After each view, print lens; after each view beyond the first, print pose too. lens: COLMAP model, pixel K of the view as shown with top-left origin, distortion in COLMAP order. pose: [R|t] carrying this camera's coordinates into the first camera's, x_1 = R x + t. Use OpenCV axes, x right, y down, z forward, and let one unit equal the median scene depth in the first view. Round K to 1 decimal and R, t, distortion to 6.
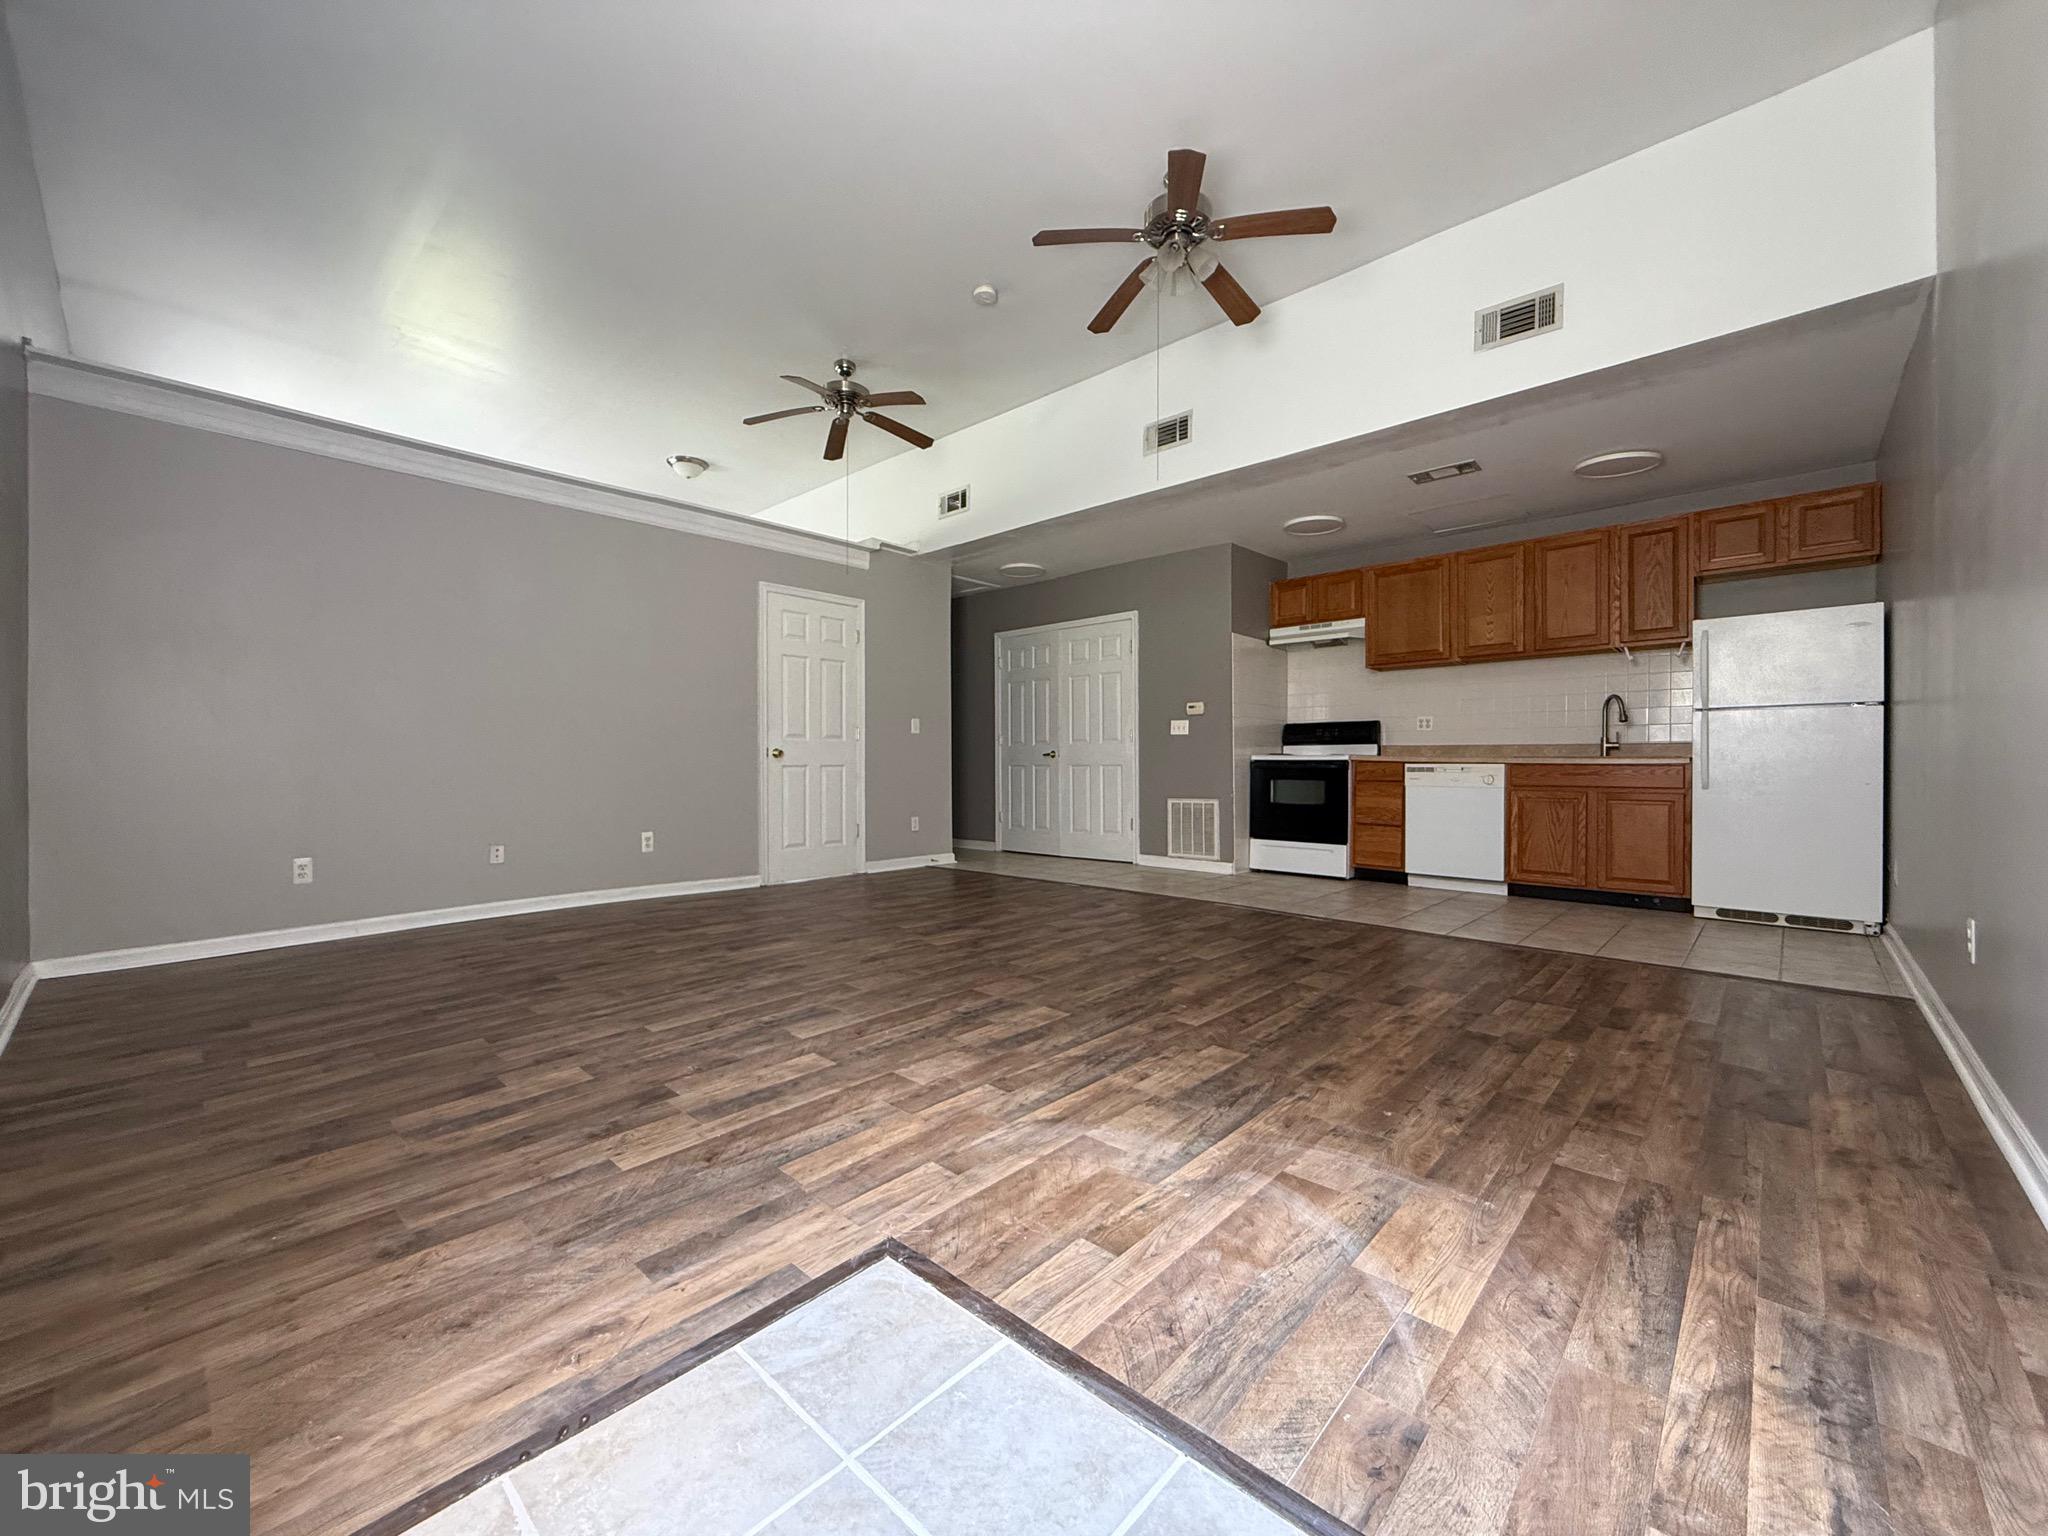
lens RADIAL K [[818.4, 0, 1017.5], [0, 818.4, 767.7], [0, 0, 1]] dist [0.000261, -0.000291]
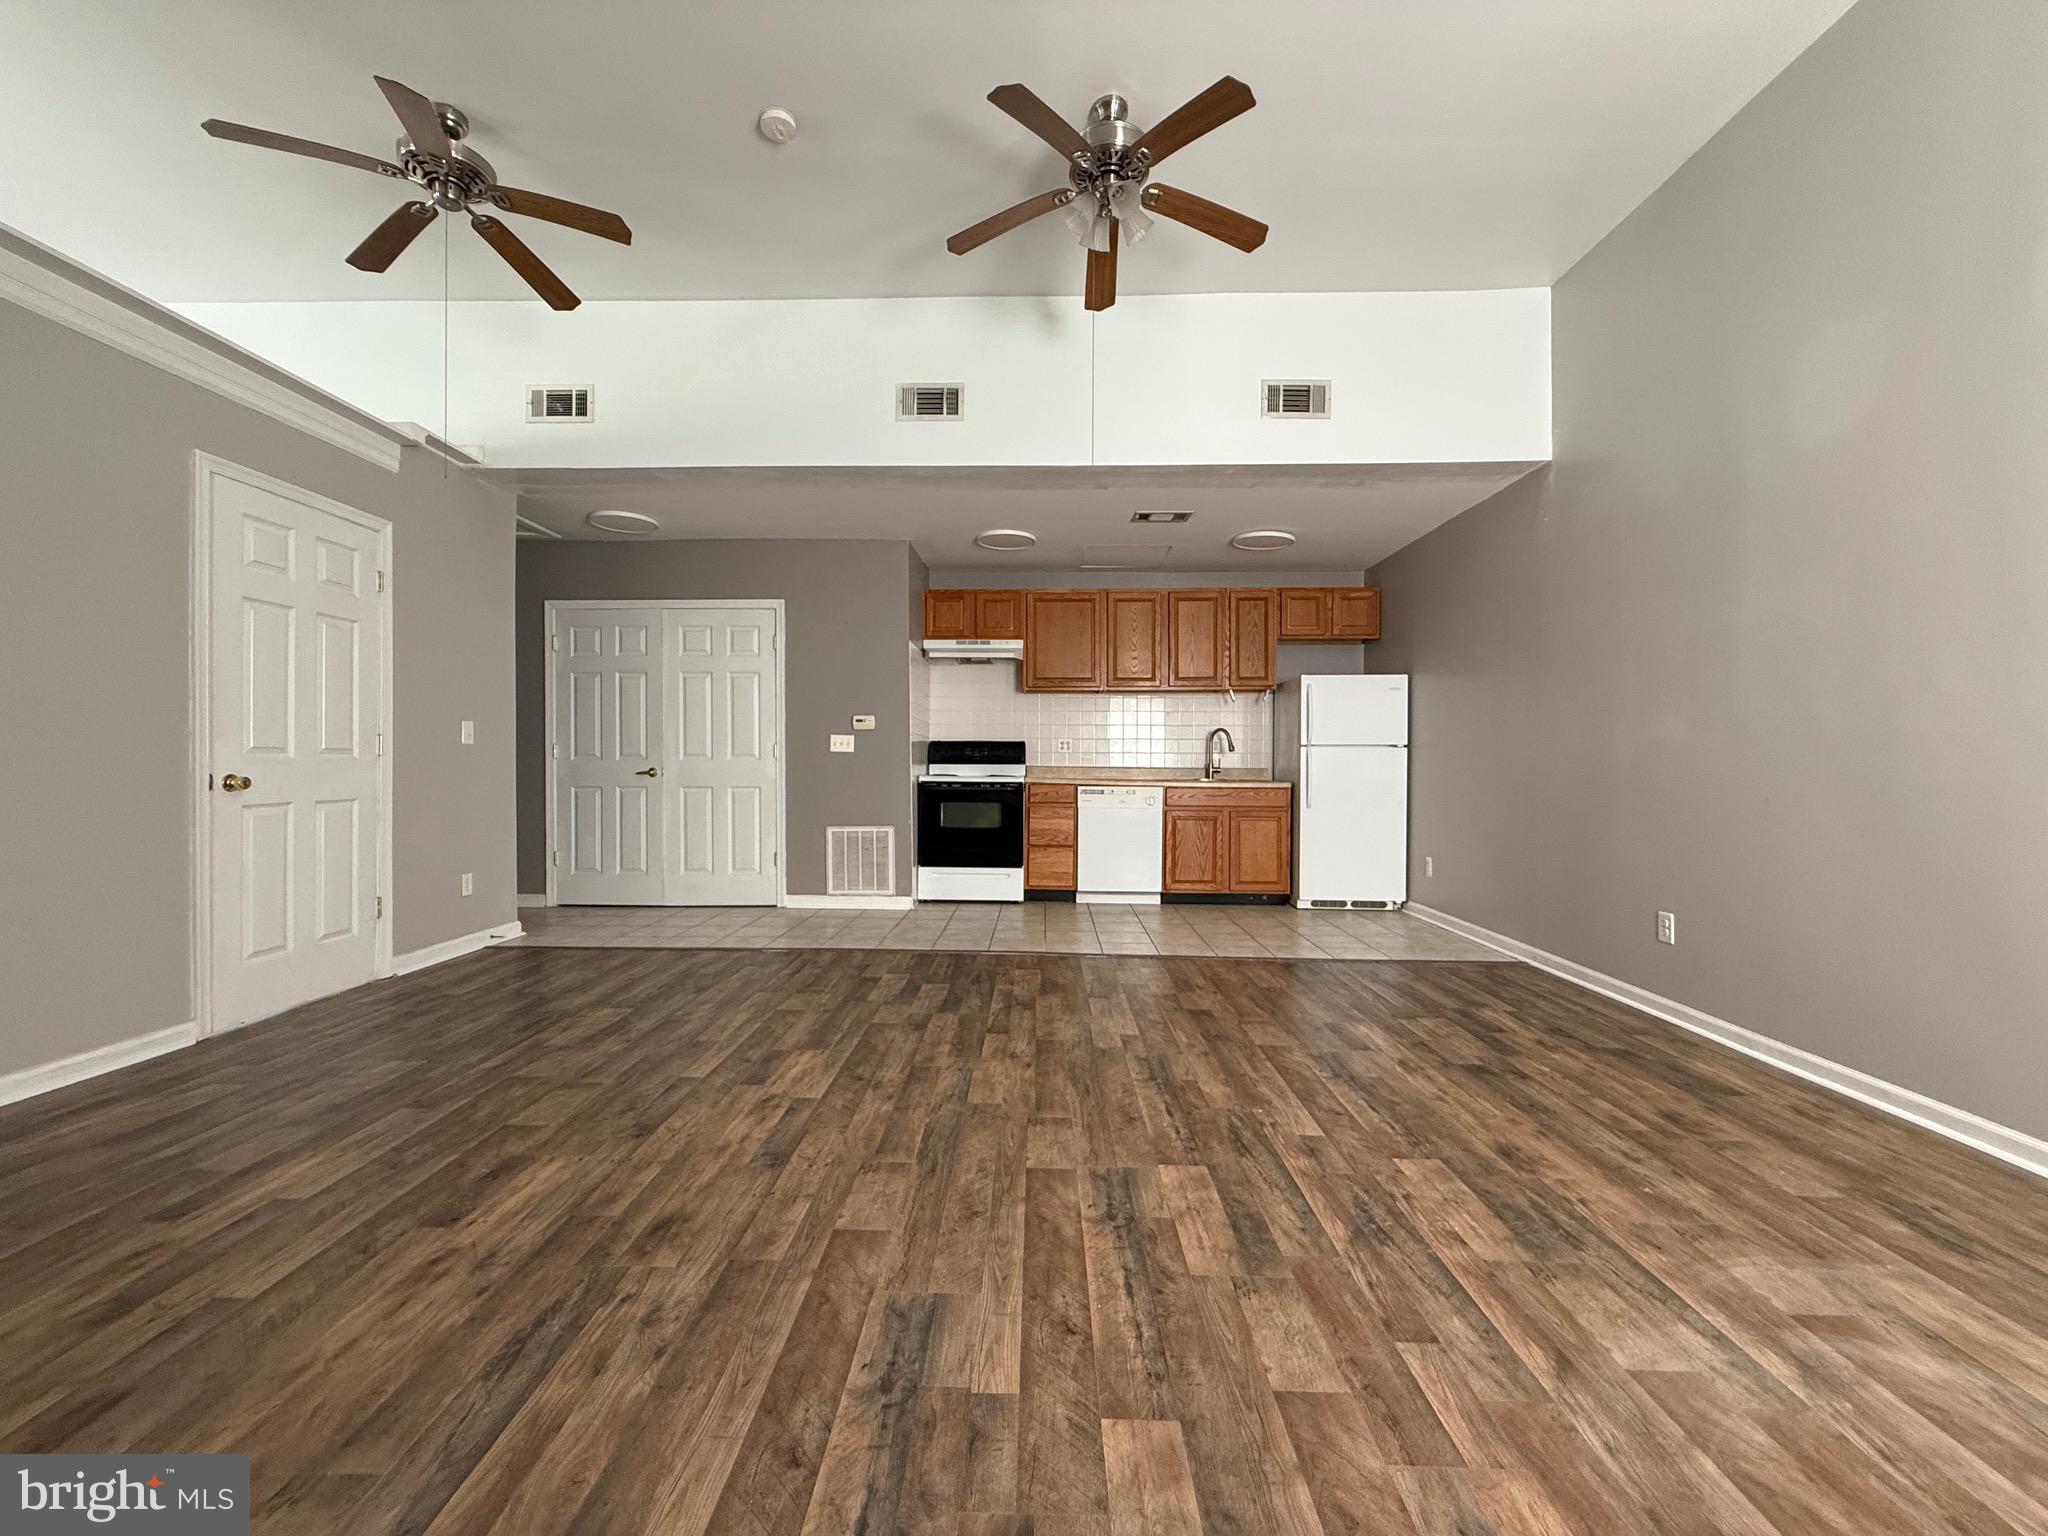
lens RADIAL K [[818.4, 0, 1017.5], [0, 818.4, 767.7], [0, 0, 1]] dist [0.000261, -0.000291]
pose [[0.746939, 0.000132, 0.664893, -0.339701], [-0.002328, 0.999994, 0.002416, -0.038053], [-0.664888, -0.003353, 0.746935, 0.341787]]
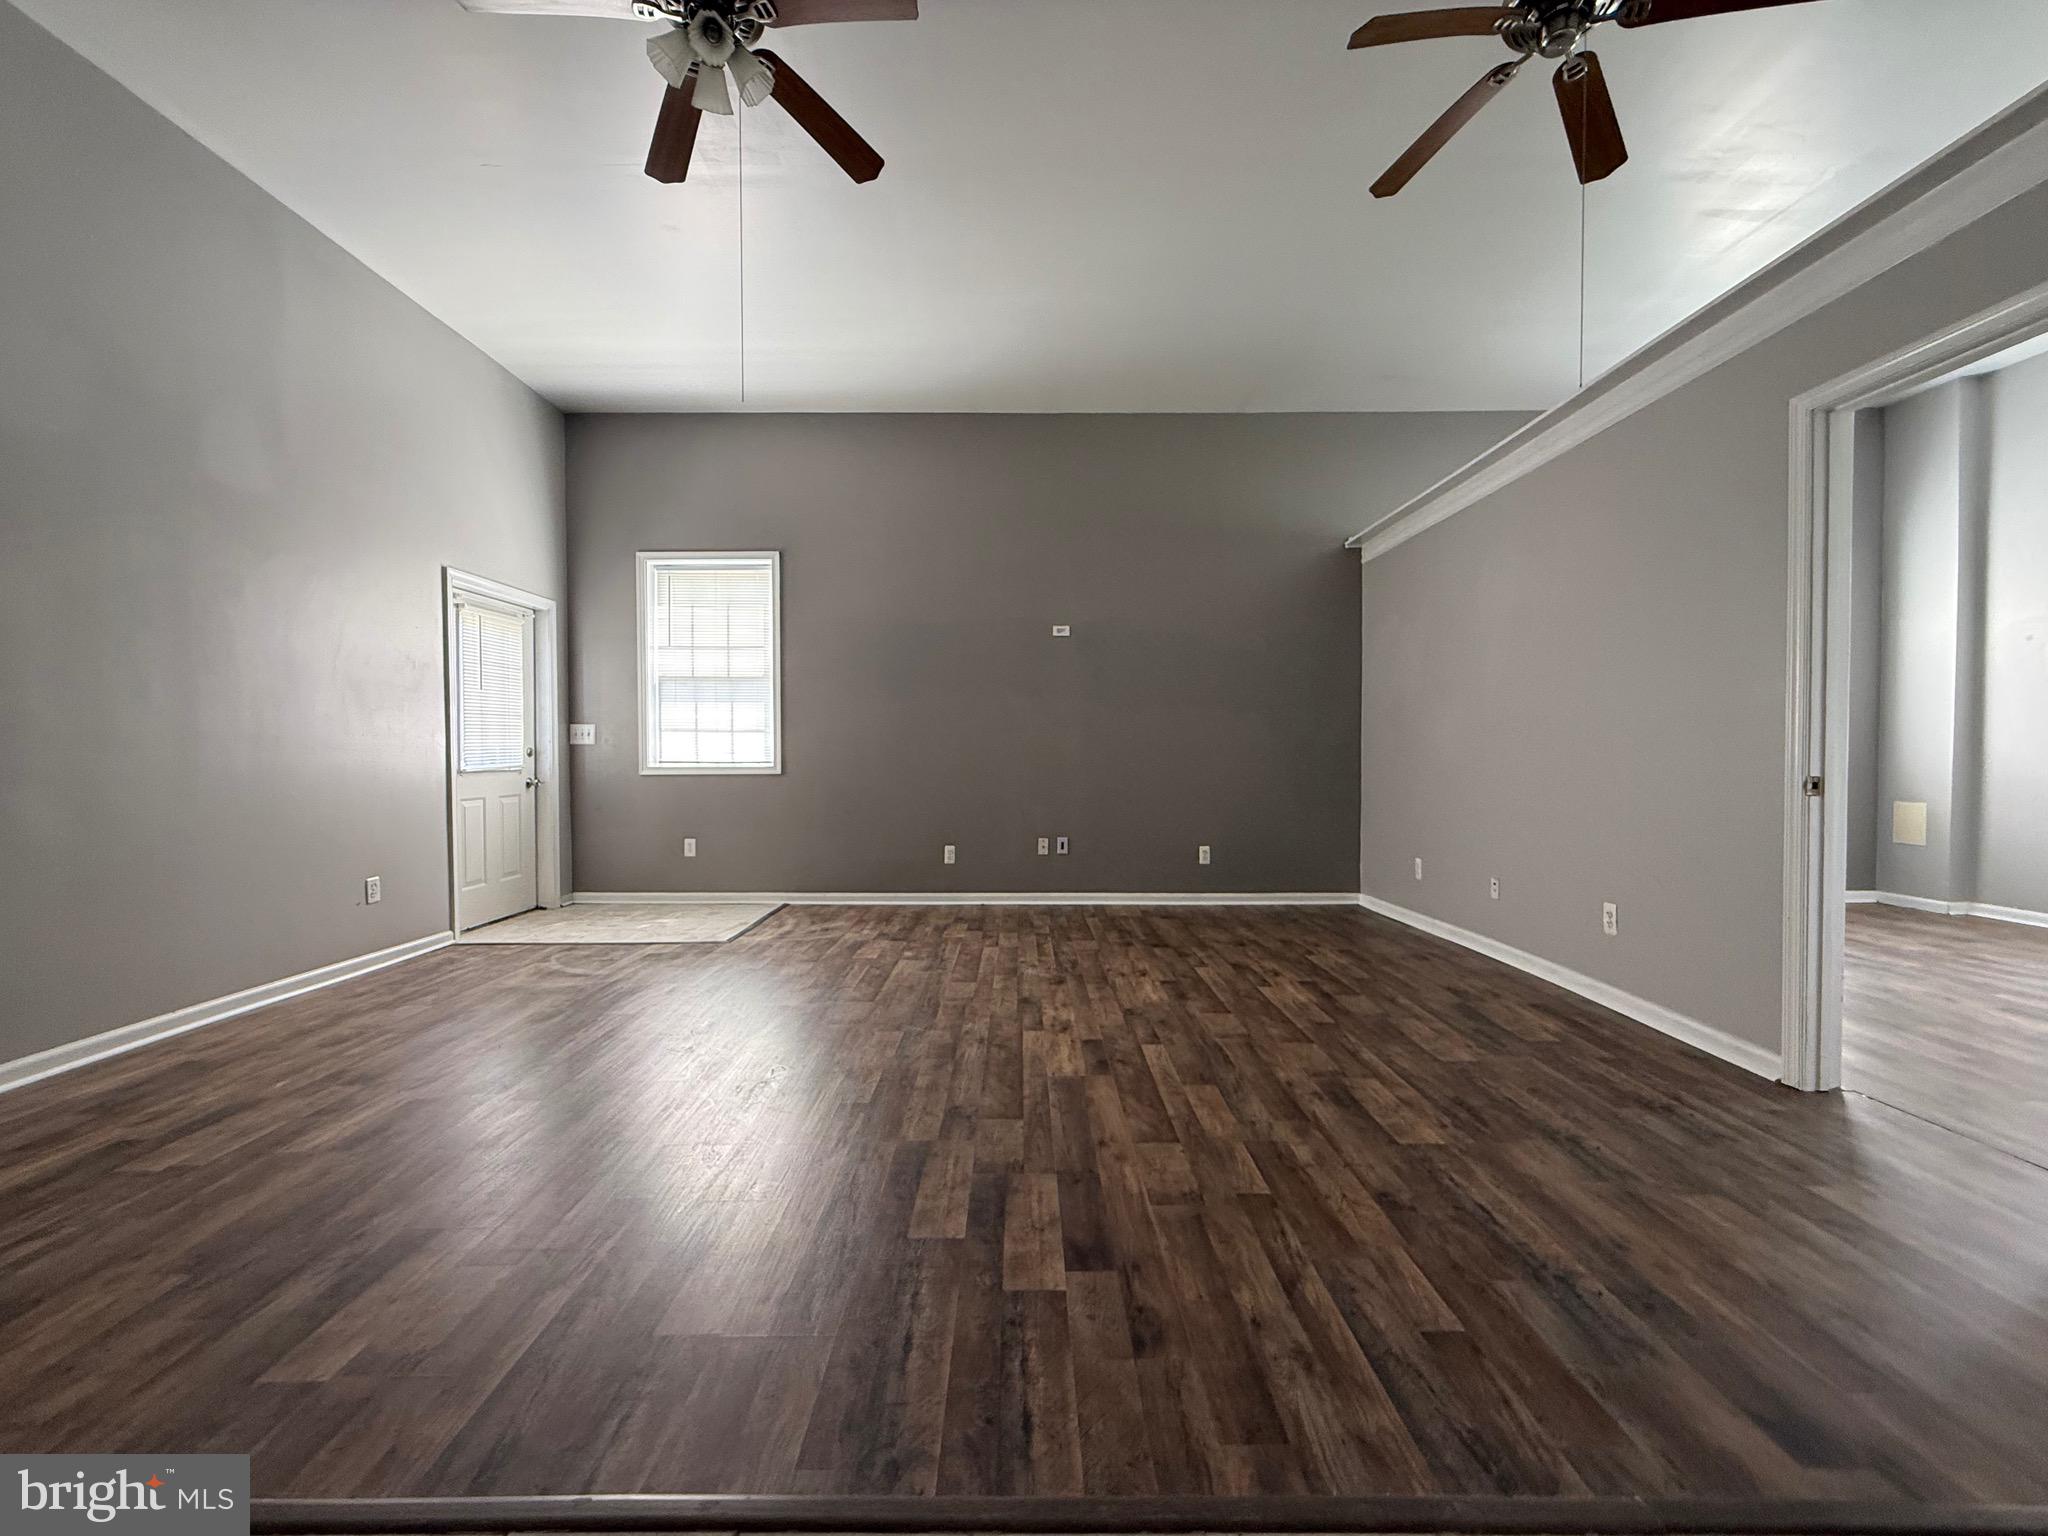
lens RADIAL K [[818.4, 0, 1017.5], [0, 818.4, 767.7], [0, 0, 1]] dist [0.000261, -0.000291]
pose [[-0.732677, 0.012530, -0.680461, 0.371611], [-0.000854, 0.999813, 0.019330, -0.045747], [0.680576, 0.014744, -0.732529, 1.306062]]
